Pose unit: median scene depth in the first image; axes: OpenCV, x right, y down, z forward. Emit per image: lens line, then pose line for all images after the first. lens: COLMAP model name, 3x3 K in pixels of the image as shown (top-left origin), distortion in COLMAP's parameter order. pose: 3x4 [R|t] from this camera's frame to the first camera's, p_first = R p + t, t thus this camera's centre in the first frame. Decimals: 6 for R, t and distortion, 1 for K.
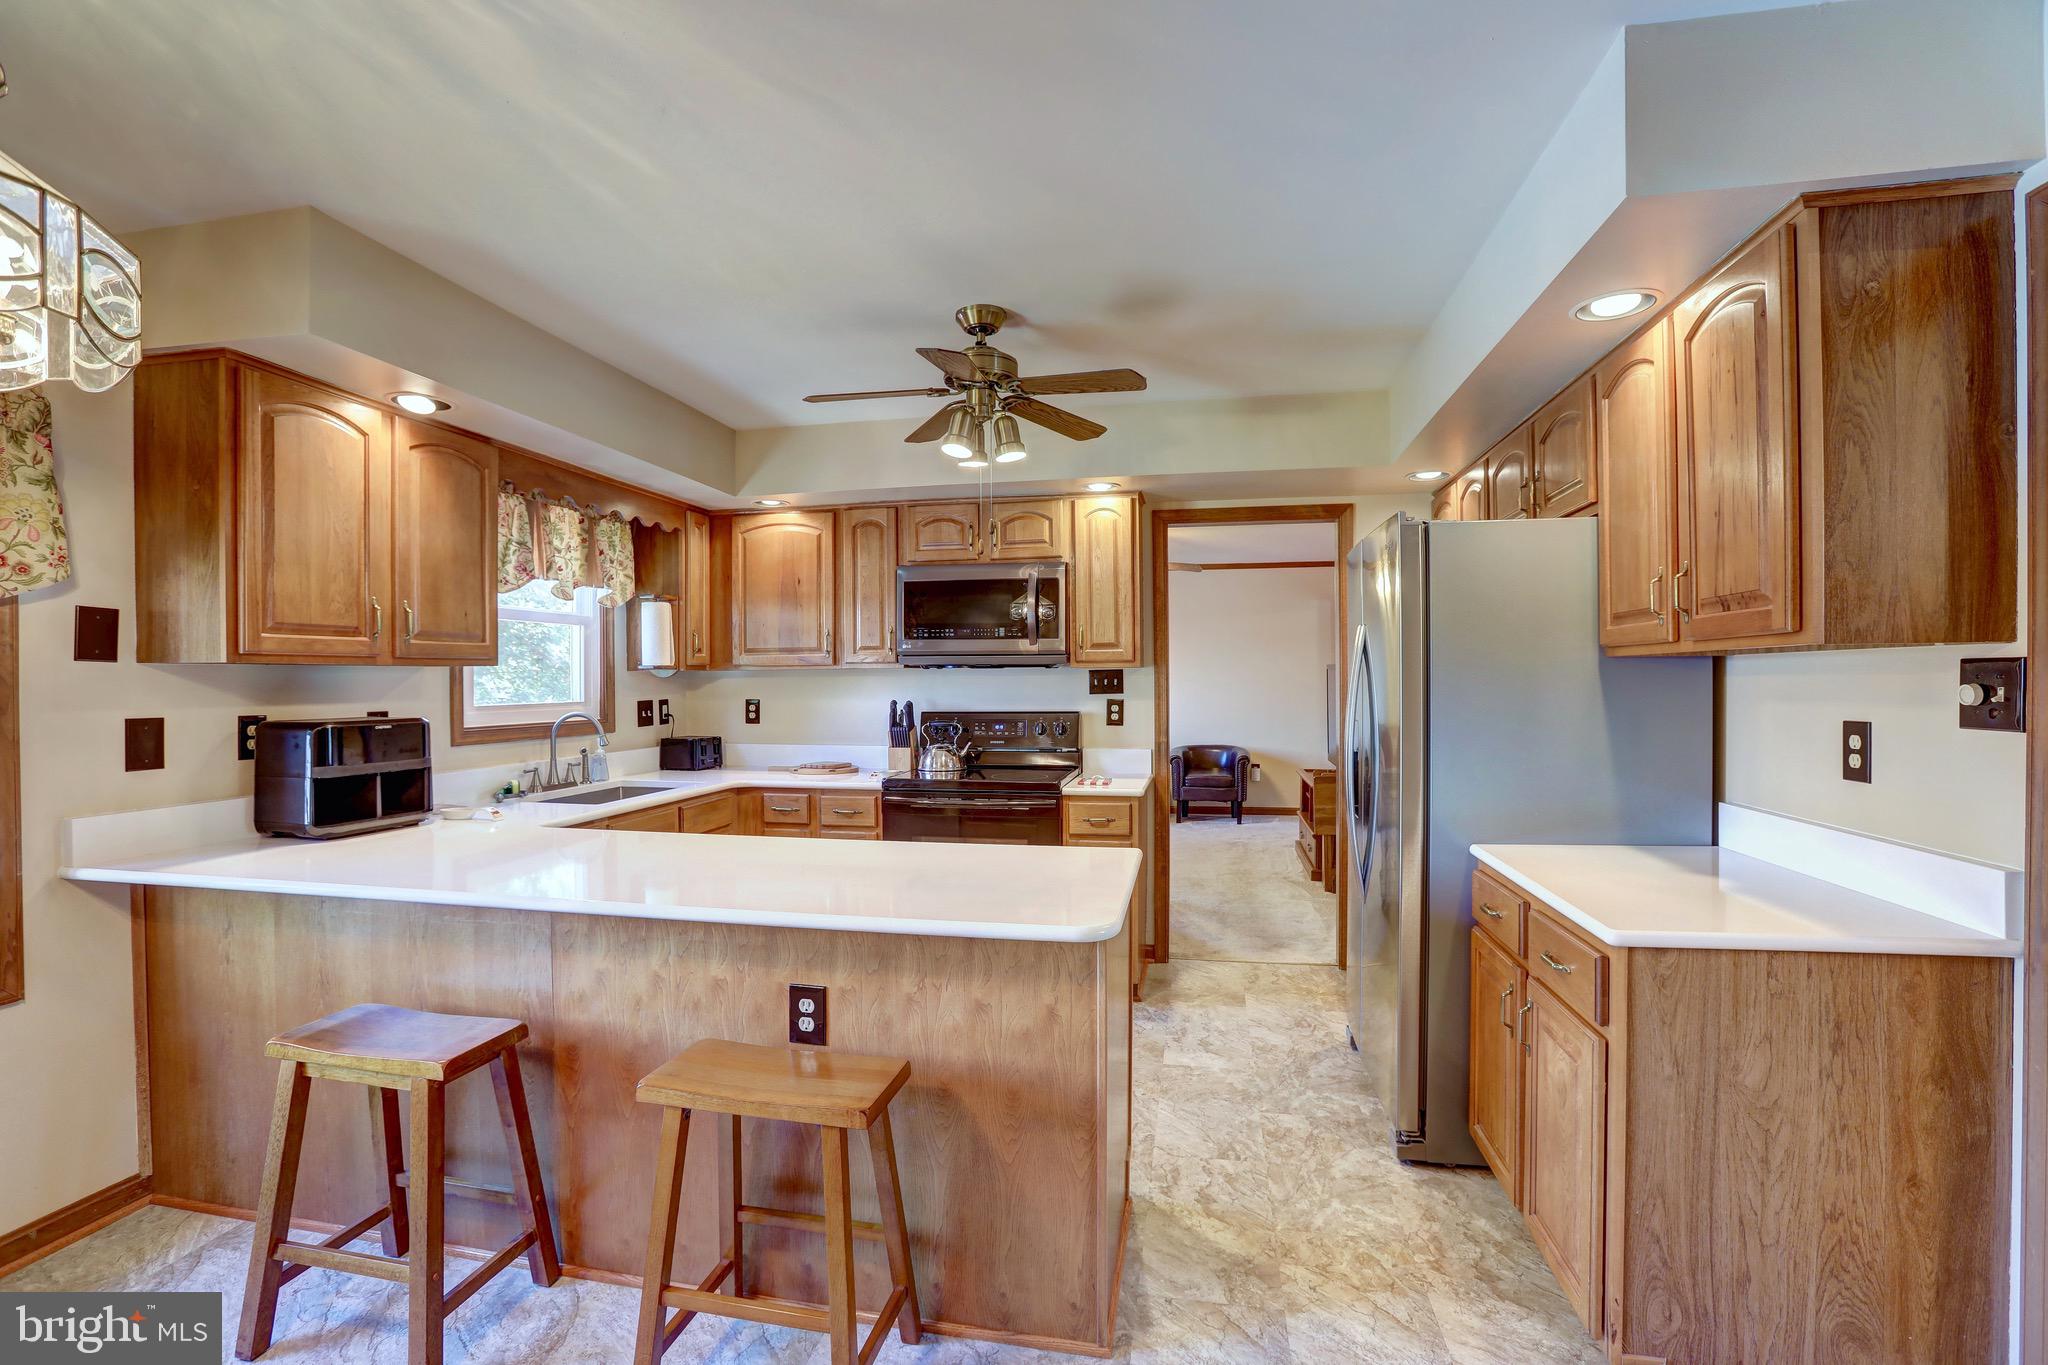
lens RADIAL K [[939.6, 0, 1024.0], [0, 939.6, 682.5], [0, 0, 1]] dist [-0.078310, 0.032423]
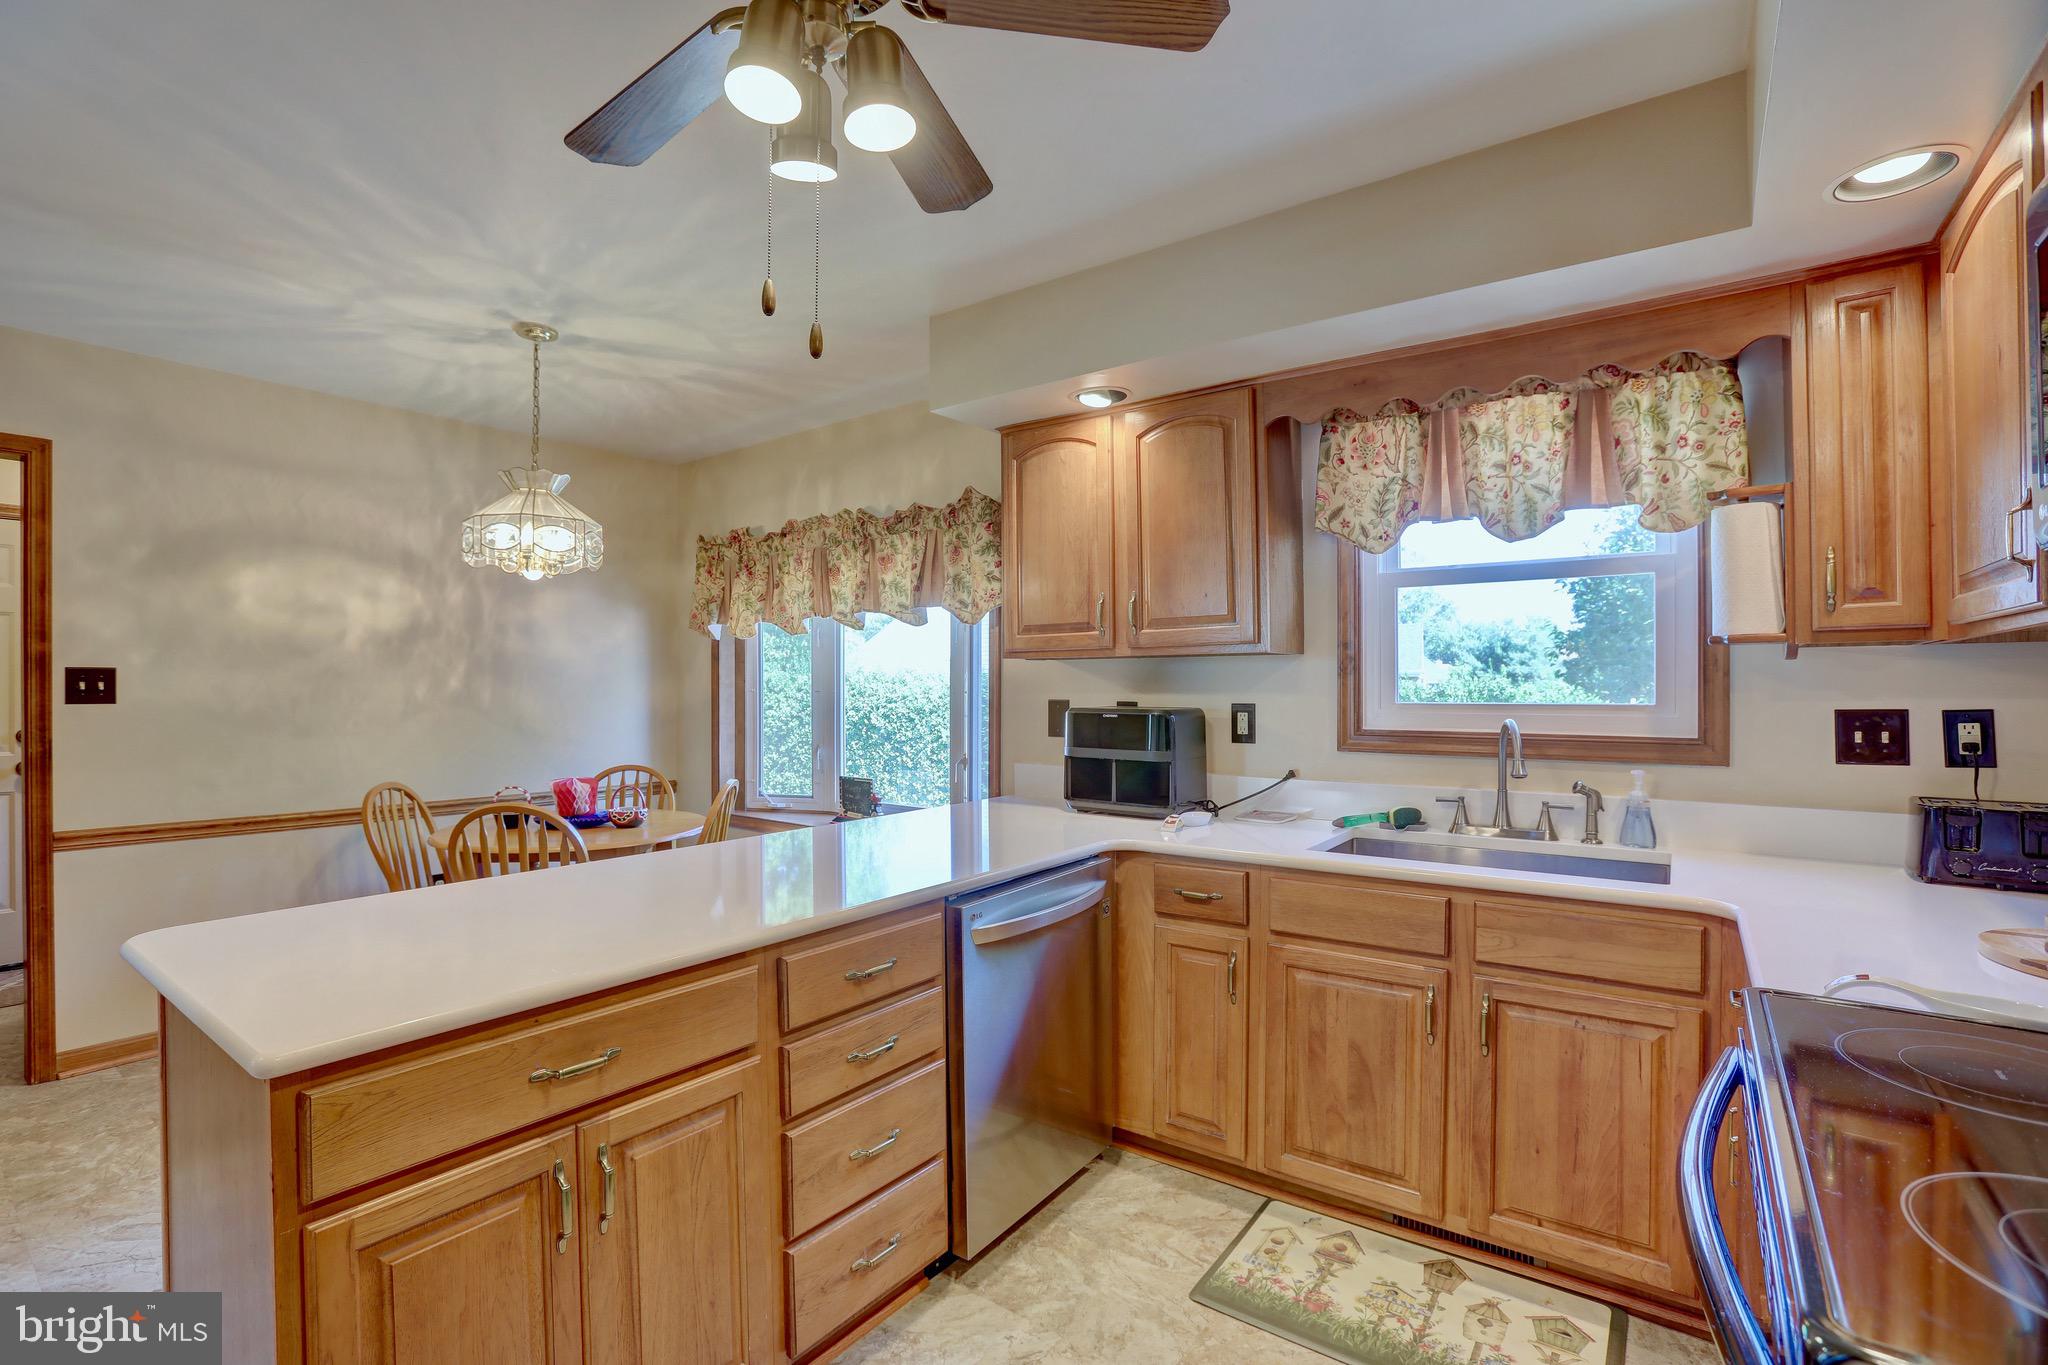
lens RADIAL K [[939.6, 0, 1024.0], [0, 939.6, 682.5], [0, 0, 1]] dist [-0.078310, 0.032423]
pose [[-0.438449, 0.003740, -0.898748, 0.323325], [0.002394, 0.999993, 0.002994, 0.007260], [0.898753, -0.000839, -0.438455, 1.480489]]
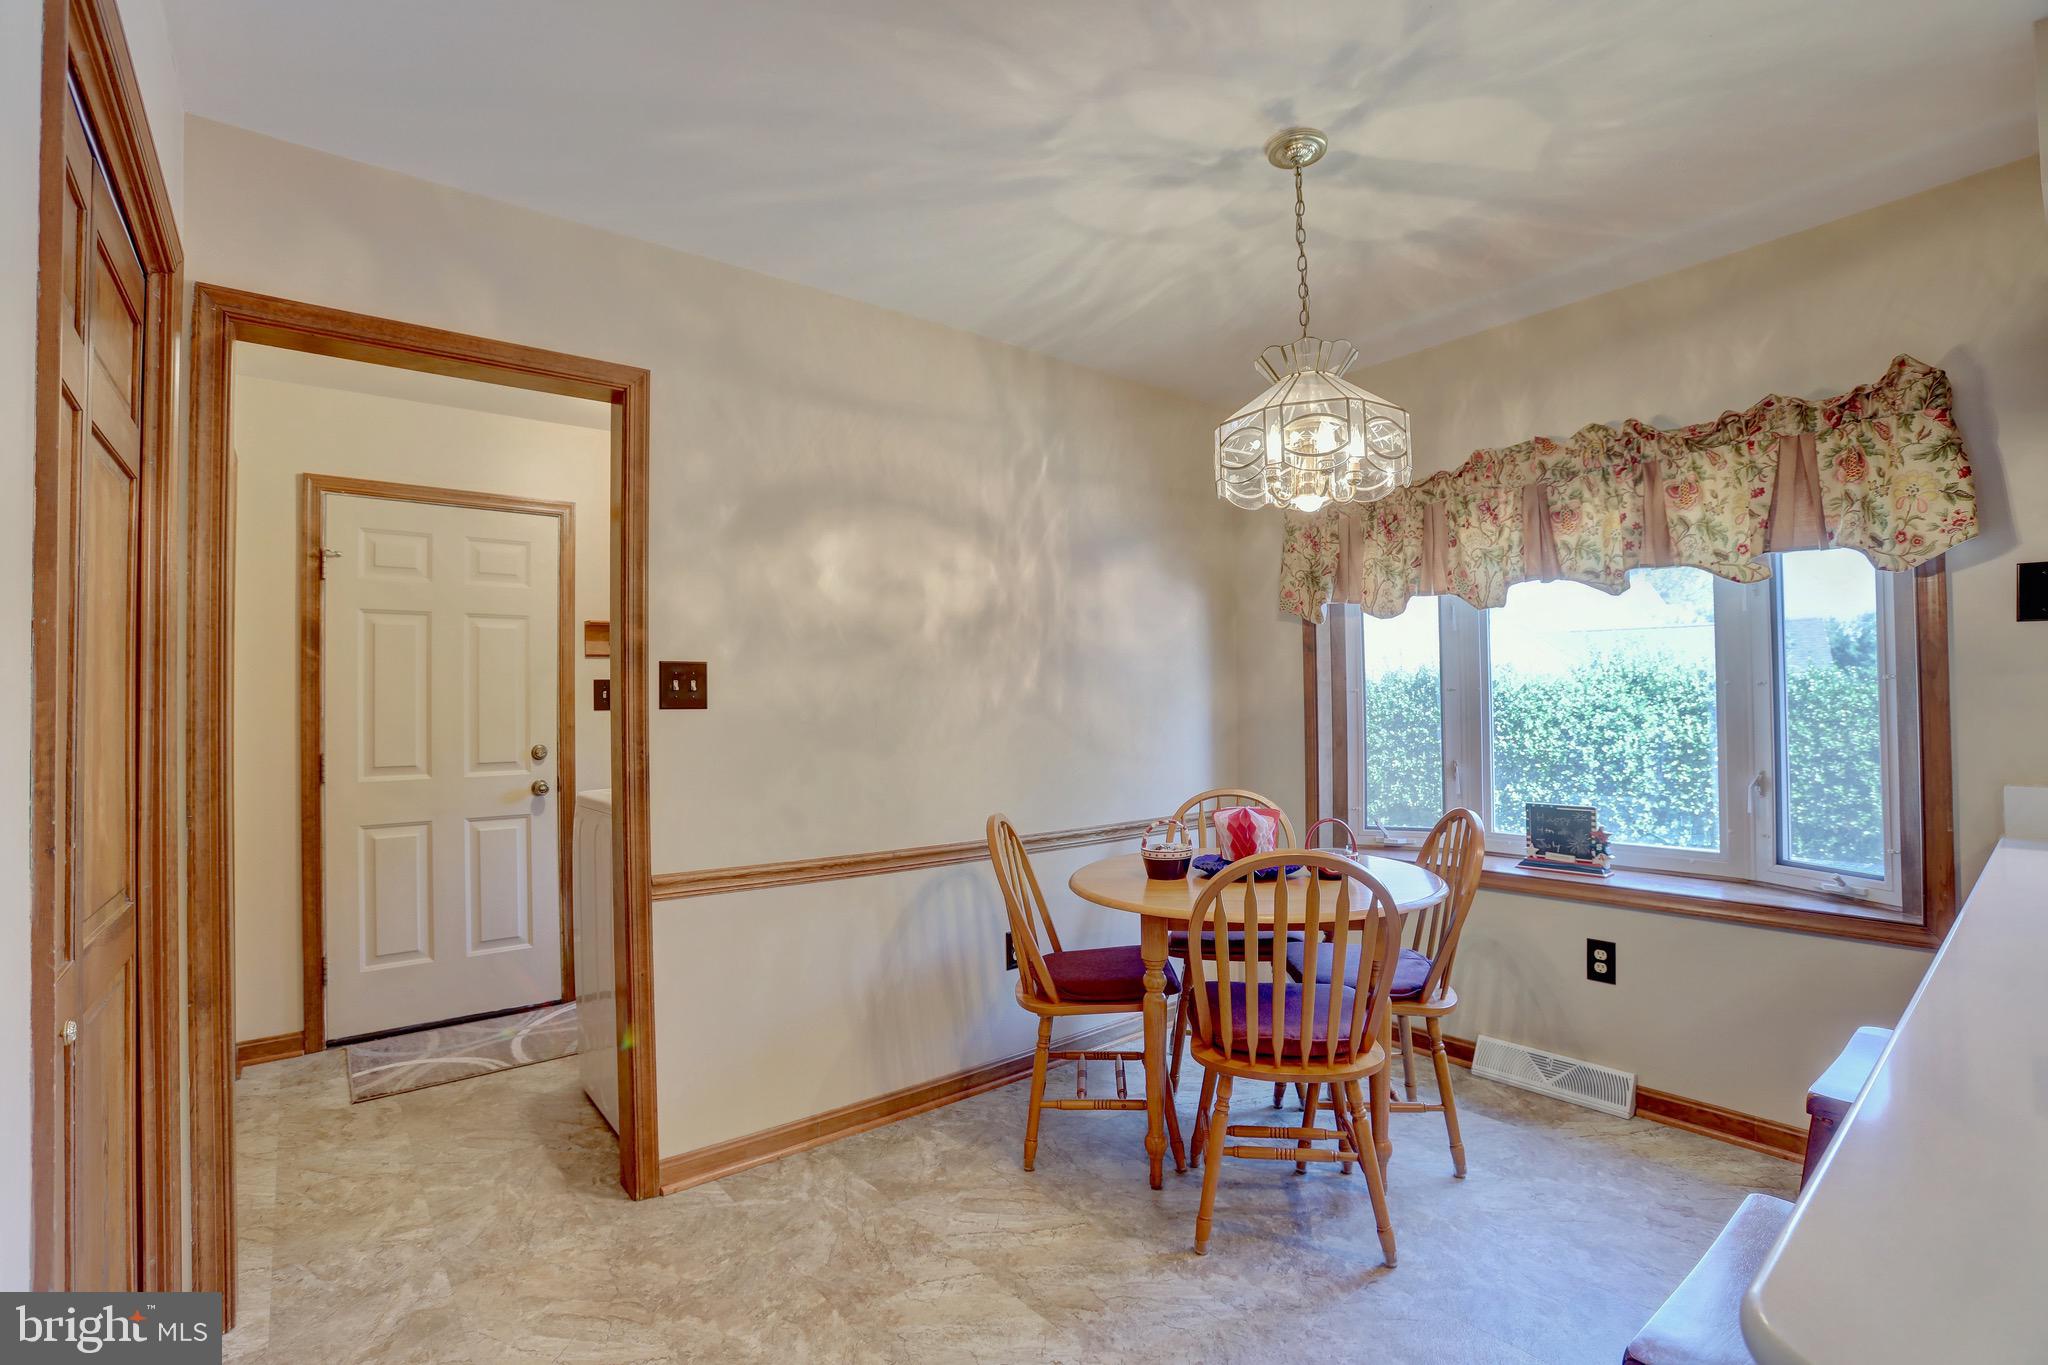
lens RADIAL K [[939.6, 0, 1024.0], [0, 939.6, 682.5], [0, 0, 1]] dist [-0.078310, 0.032423]
pose [[-0.644323, -0.004391, -0.764741, 0.298406], [0.016904, 0.999657, -0.019982, 0.034397], [0.764567, -0.025802, -0.644028, 0.710164]]
